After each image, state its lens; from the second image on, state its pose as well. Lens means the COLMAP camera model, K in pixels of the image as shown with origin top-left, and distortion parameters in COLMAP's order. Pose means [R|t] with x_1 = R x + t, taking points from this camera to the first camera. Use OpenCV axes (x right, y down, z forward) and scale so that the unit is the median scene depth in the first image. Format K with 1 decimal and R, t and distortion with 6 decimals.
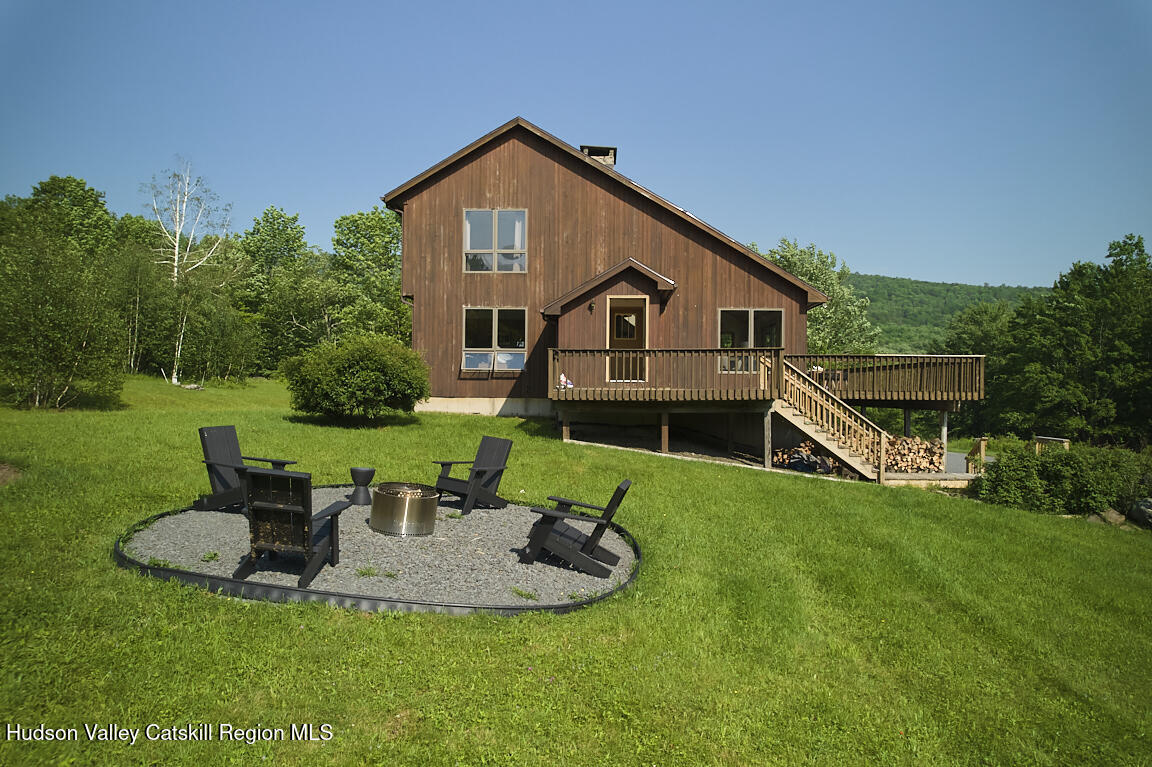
lens RADIAL K [[722.2, 0, 571.1], [0, 722.2, 401.9], [0, 0, 1]] dist [-0.021305, 0.002432]
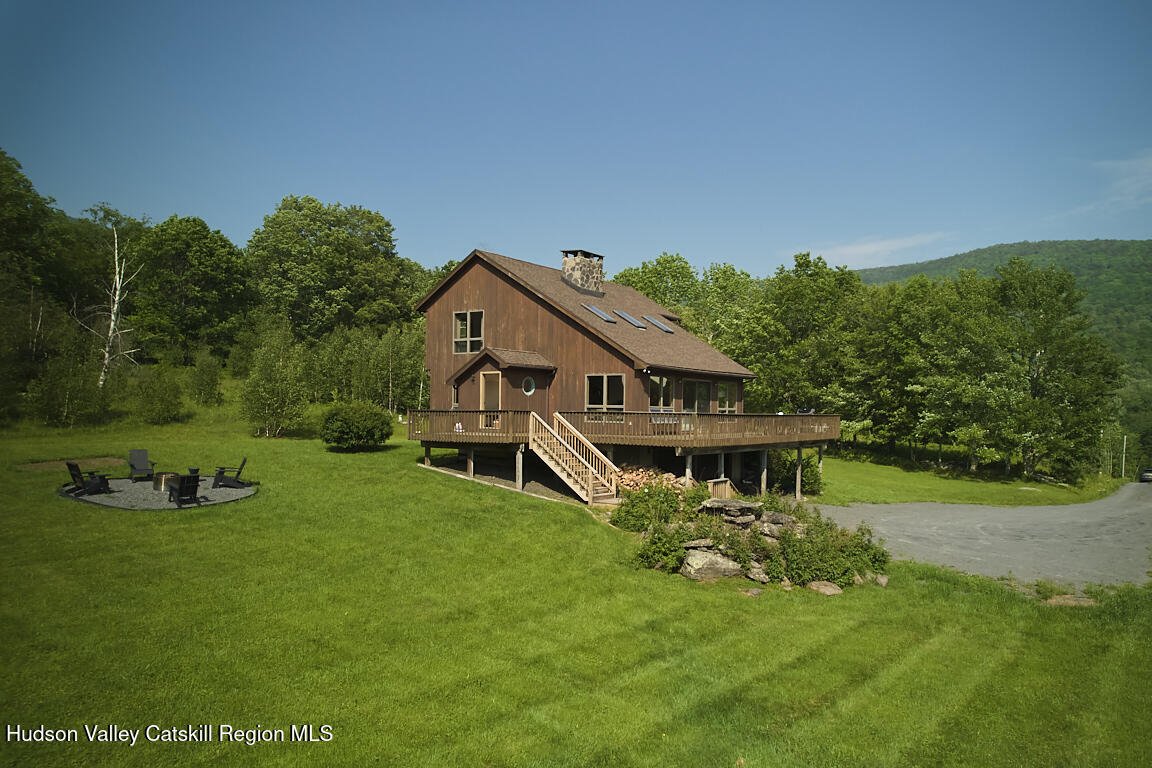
lens RADIAL K [[761.7, 0, 592.8], [0, 761.7, 444.7], [0, 0, 1]] dist [-0.001811, -0.000302]
pose [[0.835563, 0.029681, -0.548592, 1.008548], [-0.016988, 0.999458, 0.028199, -0.037938], [0.549132, -0.014242, 0.835614, -0.196405]]
